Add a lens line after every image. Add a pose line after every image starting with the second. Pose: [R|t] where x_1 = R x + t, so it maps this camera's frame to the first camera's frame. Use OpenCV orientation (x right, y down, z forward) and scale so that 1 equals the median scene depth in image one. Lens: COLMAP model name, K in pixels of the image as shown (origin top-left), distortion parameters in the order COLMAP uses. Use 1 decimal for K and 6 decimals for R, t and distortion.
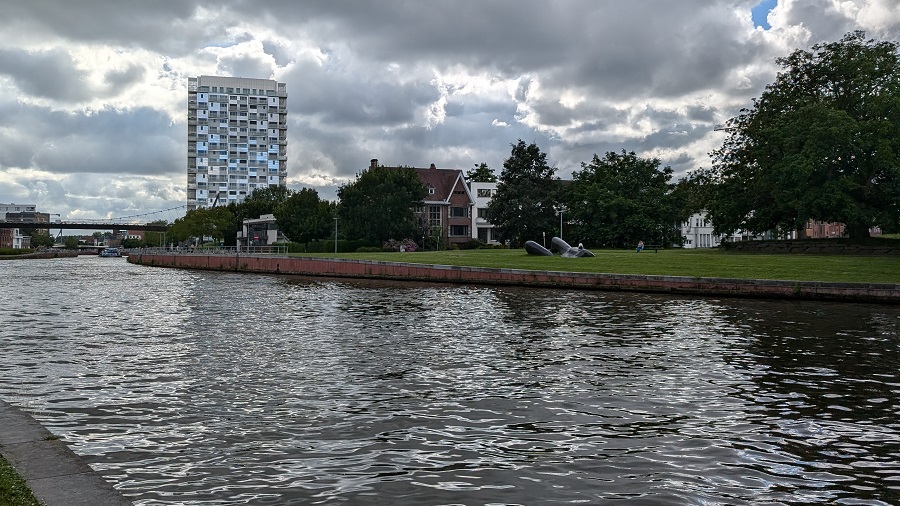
lens RADIAL K [[649.4, 0, 449.0], [0, 649.4, 253.2], [0, 0, 1]] dist [0.040285, -0.003347]
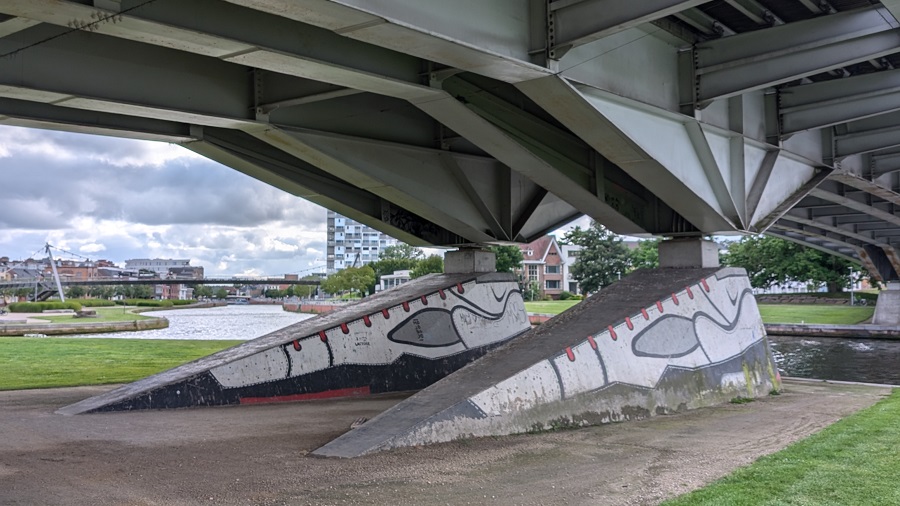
lens RADIAL K [[649.4, 0, 451.3], [0, 649.4, 250.0], [0, 0, 1]] dist [0.040285, -0.003347]
pose [[0.983954, -0.018768, -0.177434, 0.045421], [0.004843, 0.996895, -0.078594, -0.003776], [0.178358, 0.076474, 0.980989, -0.250460]]
